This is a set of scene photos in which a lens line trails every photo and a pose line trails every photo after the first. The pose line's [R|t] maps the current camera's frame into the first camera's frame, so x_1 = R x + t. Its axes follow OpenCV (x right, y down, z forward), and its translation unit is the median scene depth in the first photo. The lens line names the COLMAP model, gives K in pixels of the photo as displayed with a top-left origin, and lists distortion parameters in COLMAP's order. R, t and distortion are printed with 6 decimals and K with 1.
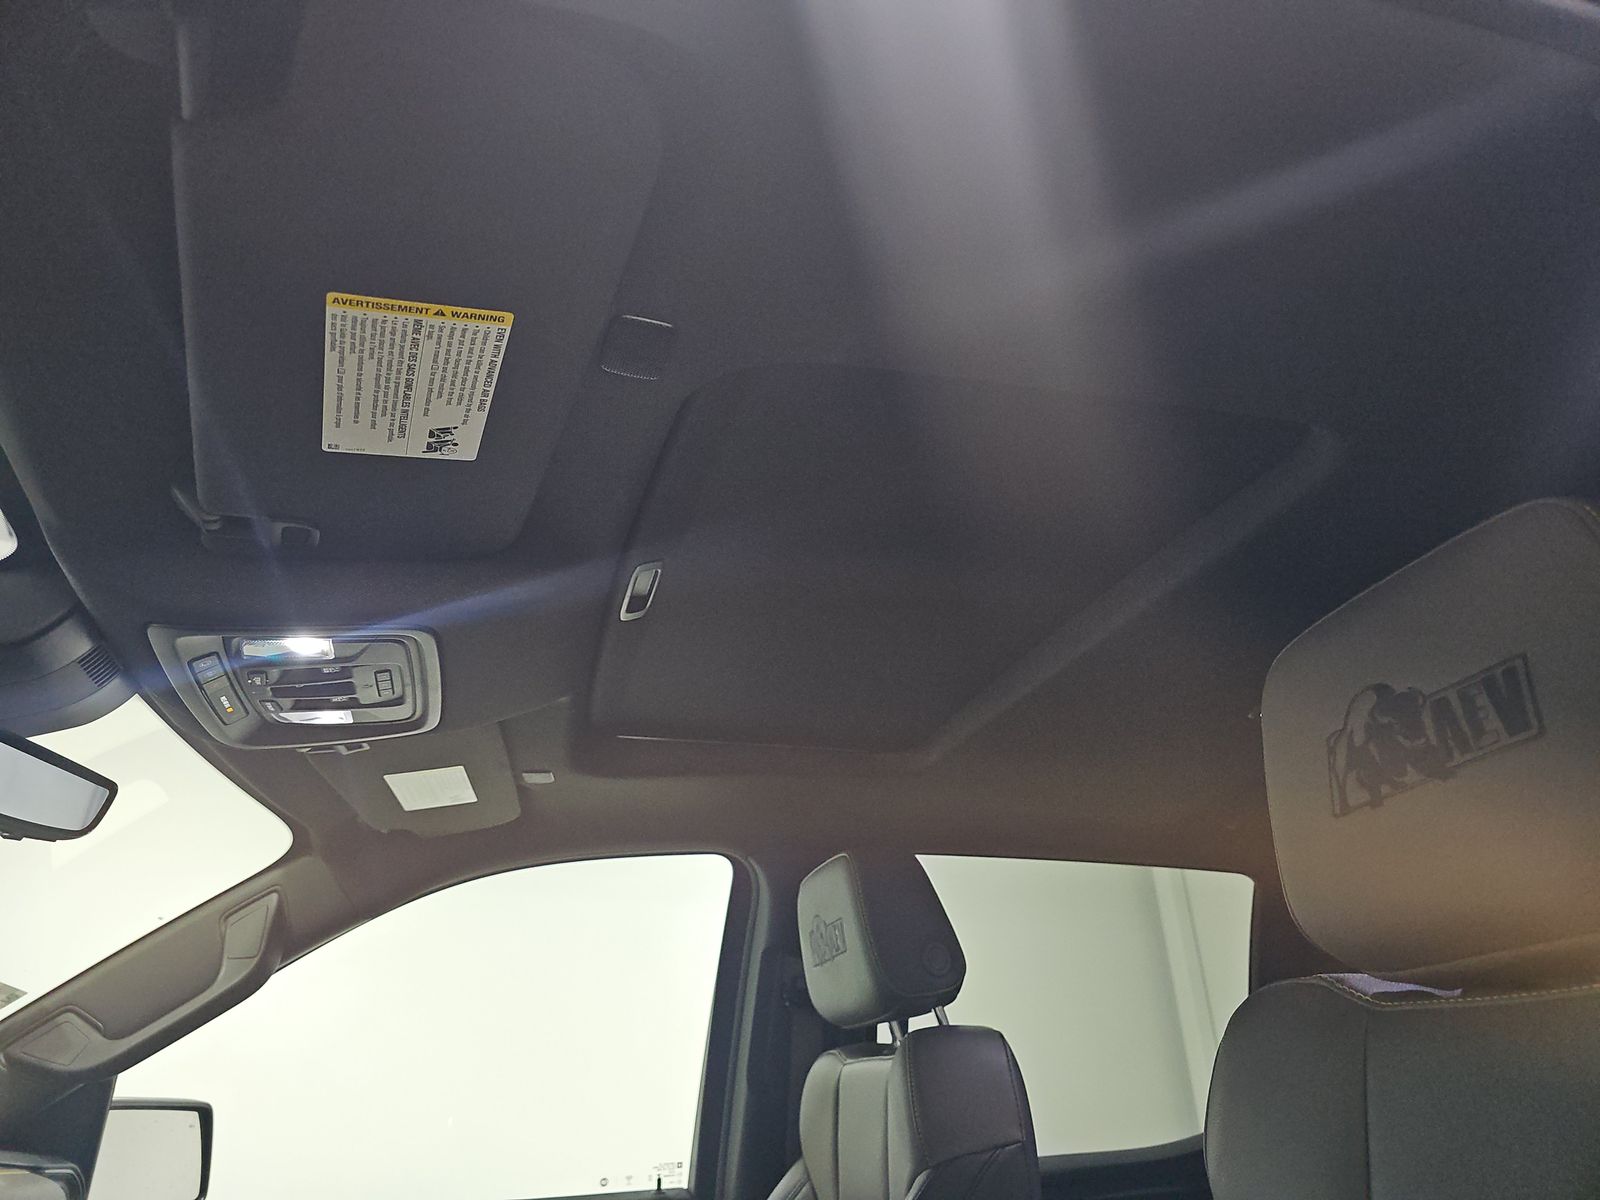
lens RADIAL K [[1042.3, 0, 794.1], [0, 1042.3, 599.1], [0, 0, 1]] dist [0.015954, -0.008720]
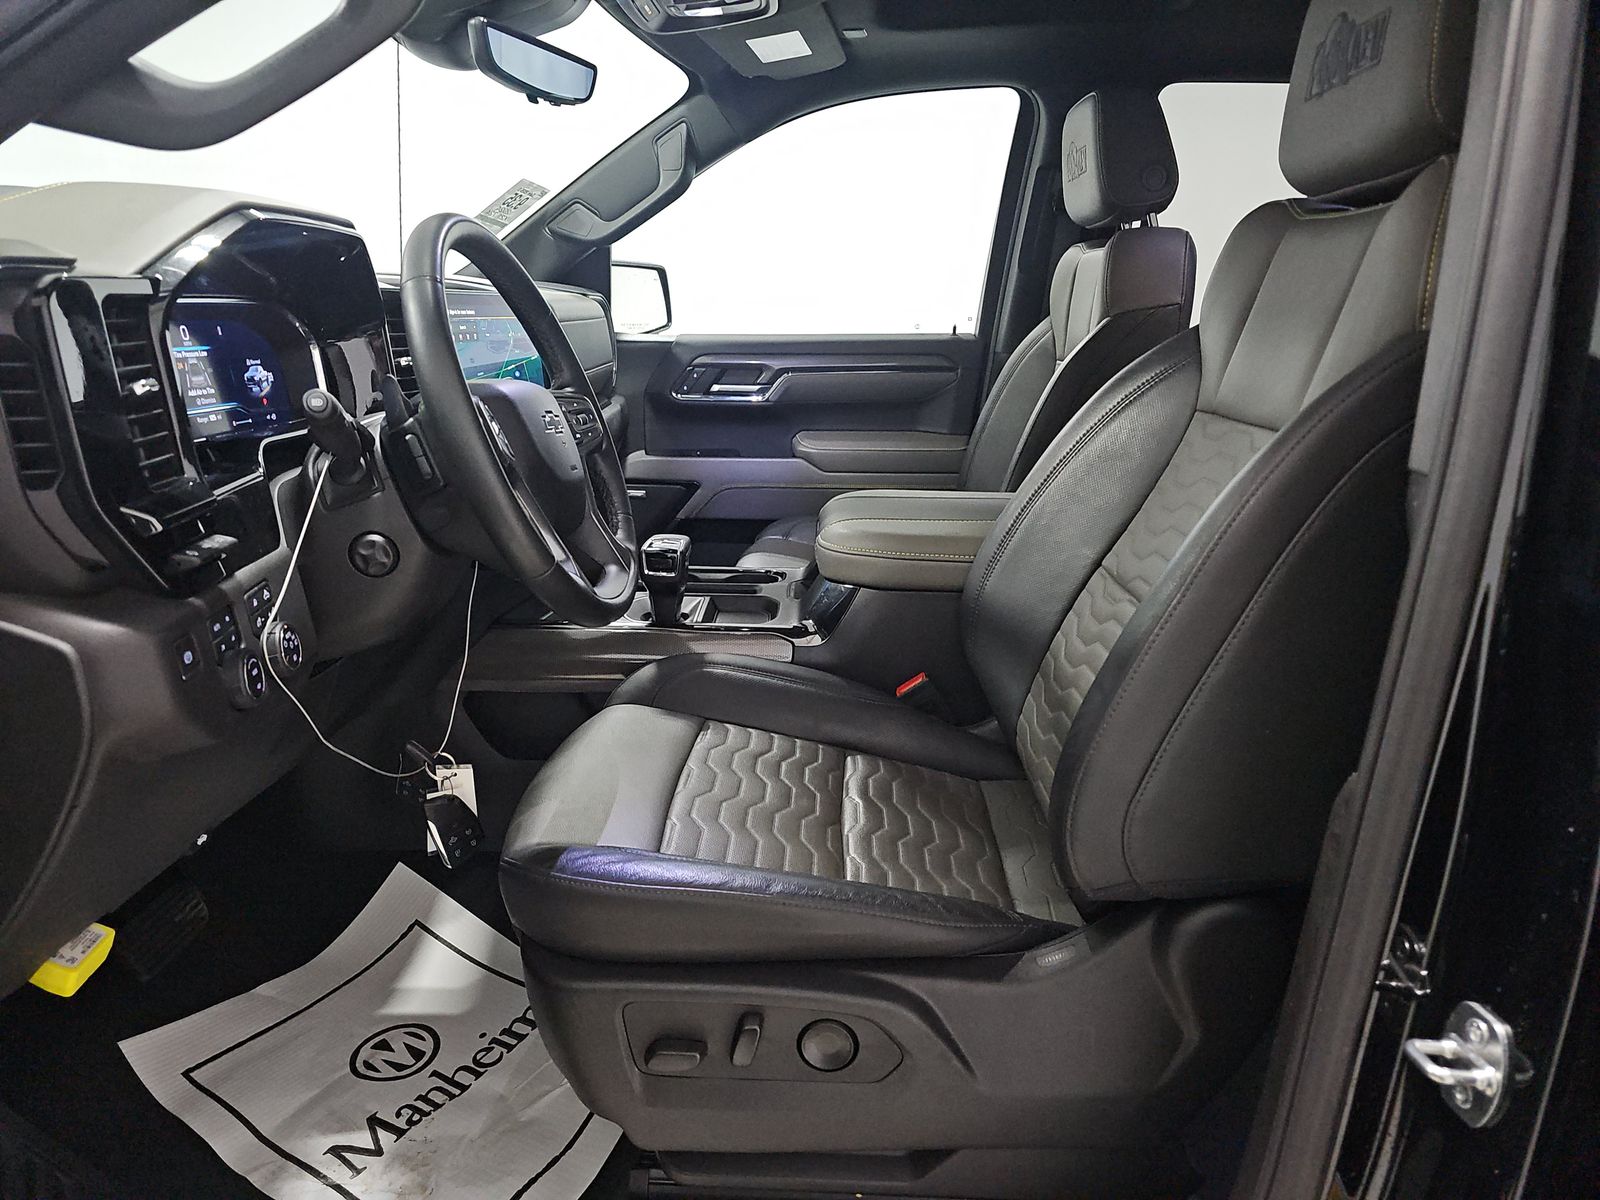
lens RADIAL K [[1042.3, 0, 796.9], [0, 1042.3, 596.5], [0, 0, 1]] dist [0.015954, -0.008720]
pose [[0.948956, 0.128737, -0.287939, 0.149228], [0.095456, 0.752875, 0.651204, -0.152992], [0.300616, -0.645450, 0.702157, -0.384311]]
